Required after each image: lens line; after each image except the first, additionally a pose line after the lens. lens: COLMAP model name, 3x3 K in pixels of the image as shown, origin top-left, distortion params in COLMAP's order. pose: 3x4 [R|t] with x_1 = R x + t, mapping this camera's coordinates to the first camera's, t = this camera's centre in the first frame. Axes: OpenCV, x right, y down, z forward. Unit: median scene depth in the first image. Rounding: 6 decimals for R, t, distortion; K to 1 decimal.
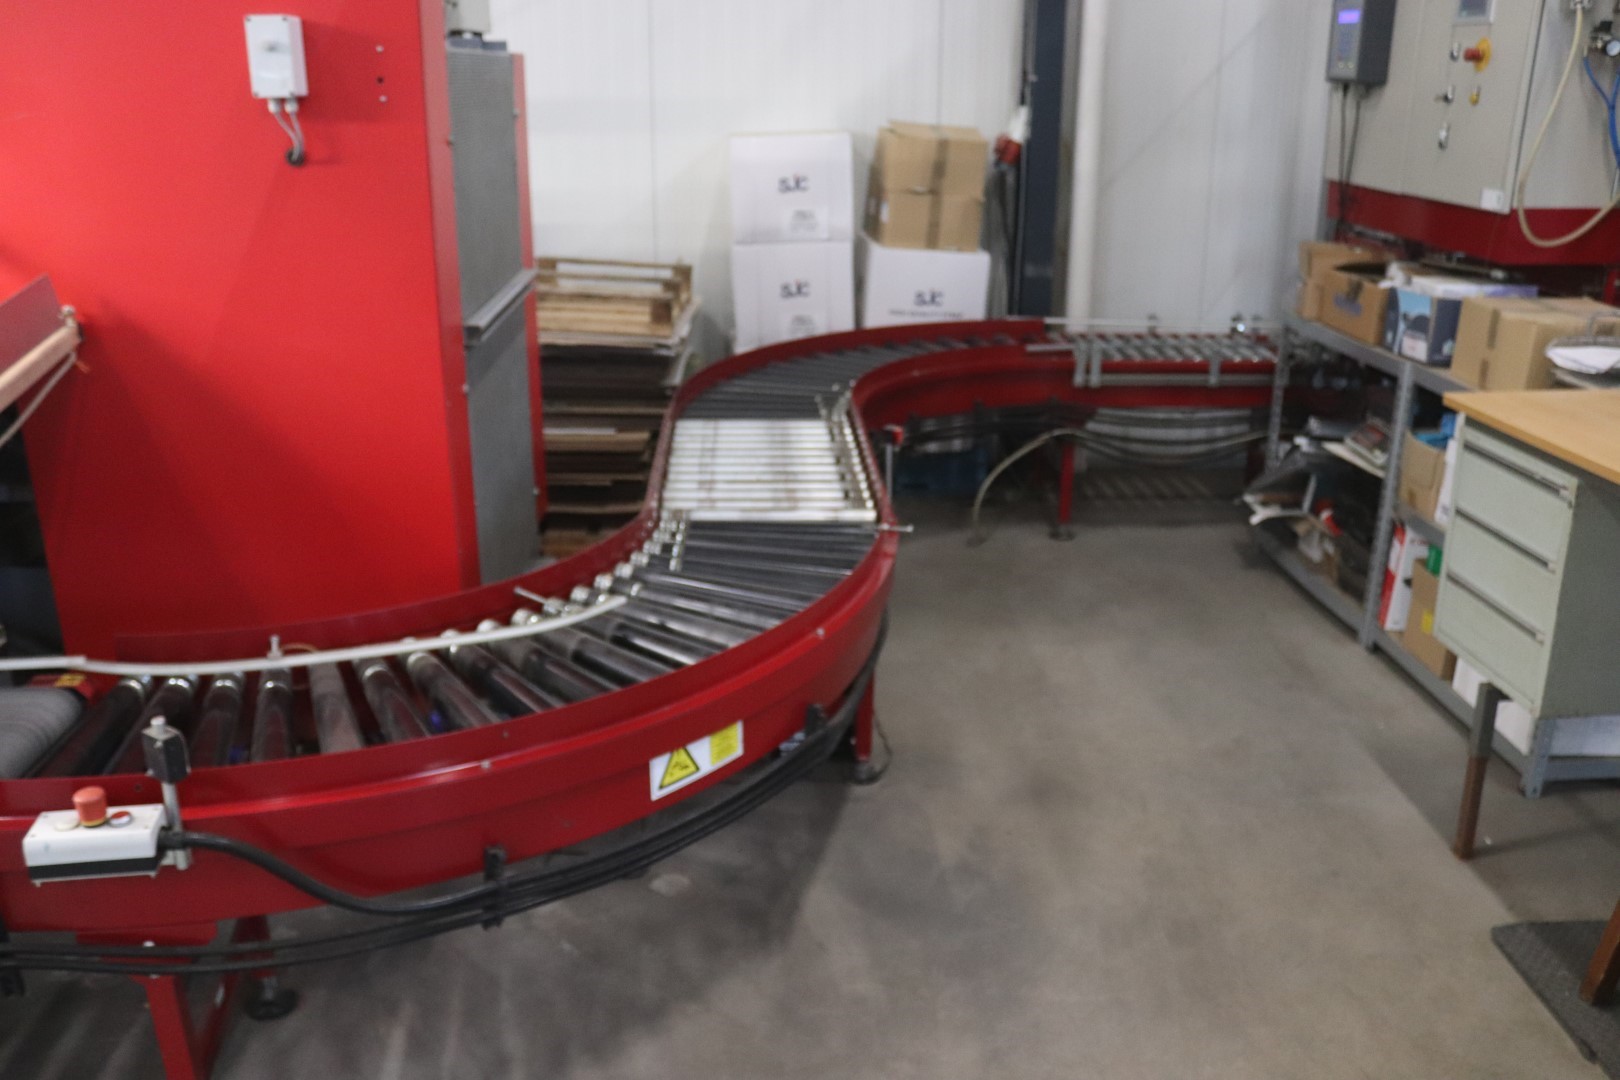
lens RADIAL K [[1352.9, 0, 827.7], [0, 1352.9, 540.6], [0, 0, 1]] dist [-0.149999, 0.131590]
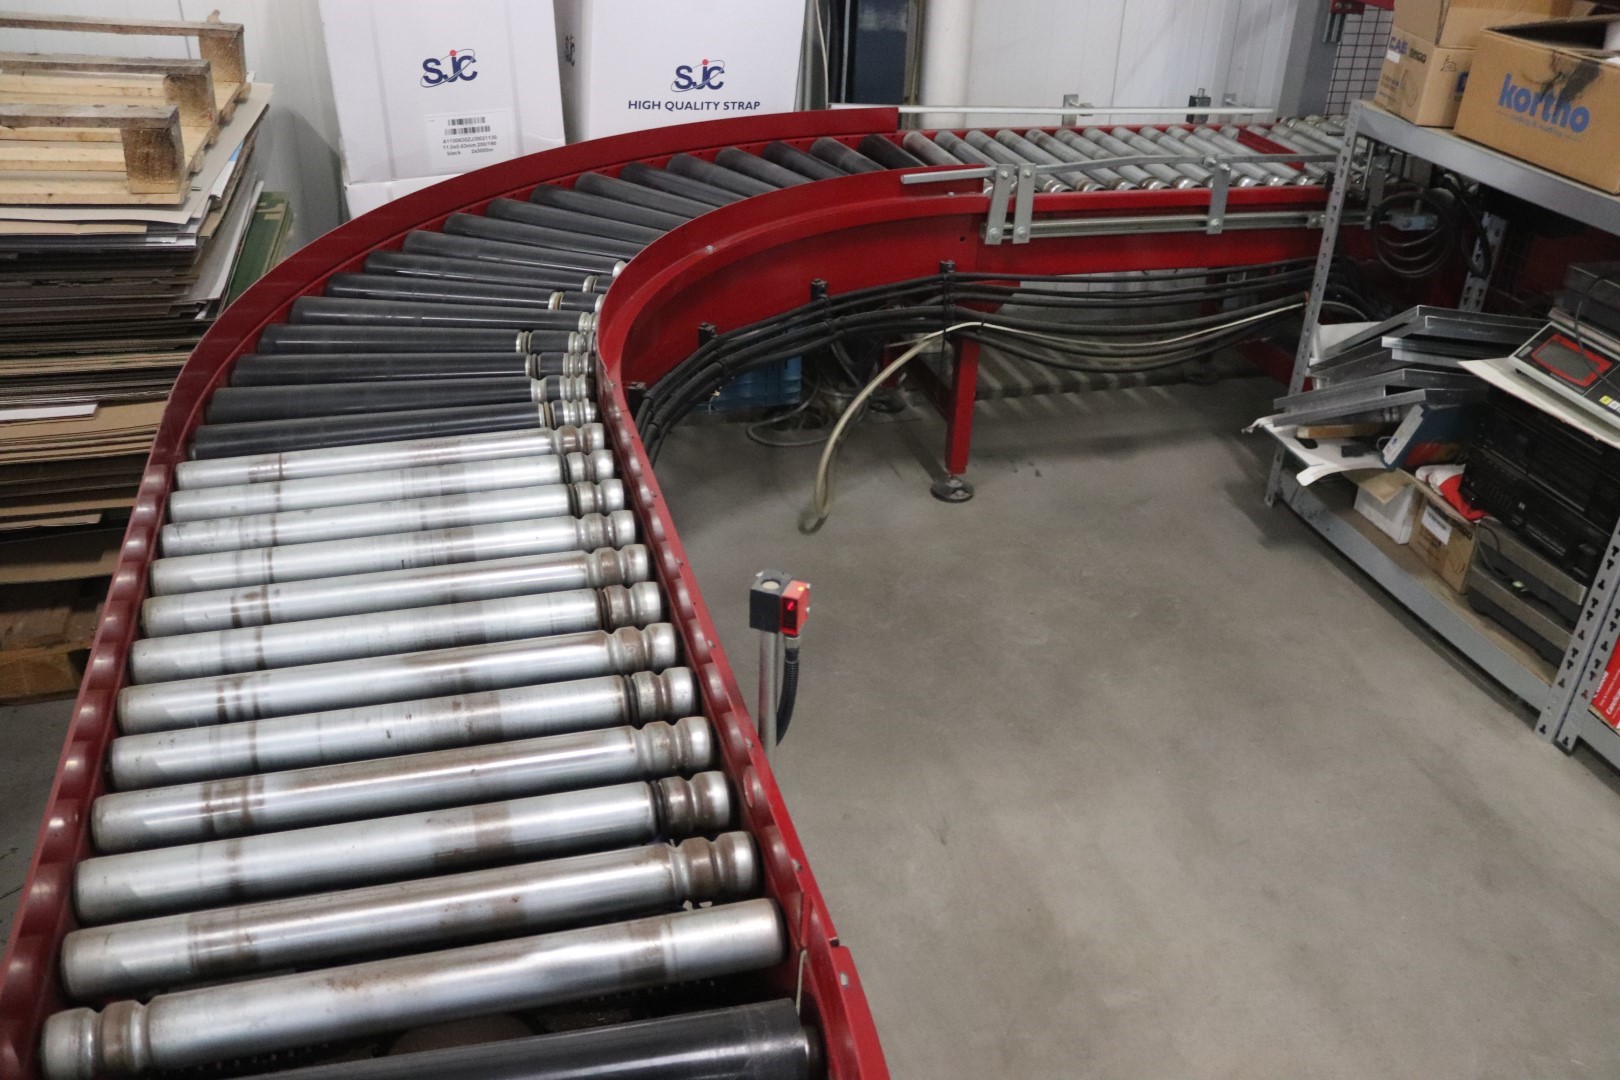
lens RADIAL K [[1352.9, 0, 812.8], [0, 1352.9, 543.9], [0, 0, 1]] dist [-0.149999, 0.131590]
pose [[0.975042, -0.089276, 0.203283, -0.008084], [0.046421, 0.977332, 0.206560, -0.119918], [-0.217116, -0.191968, 0.957084, 0.502582]]
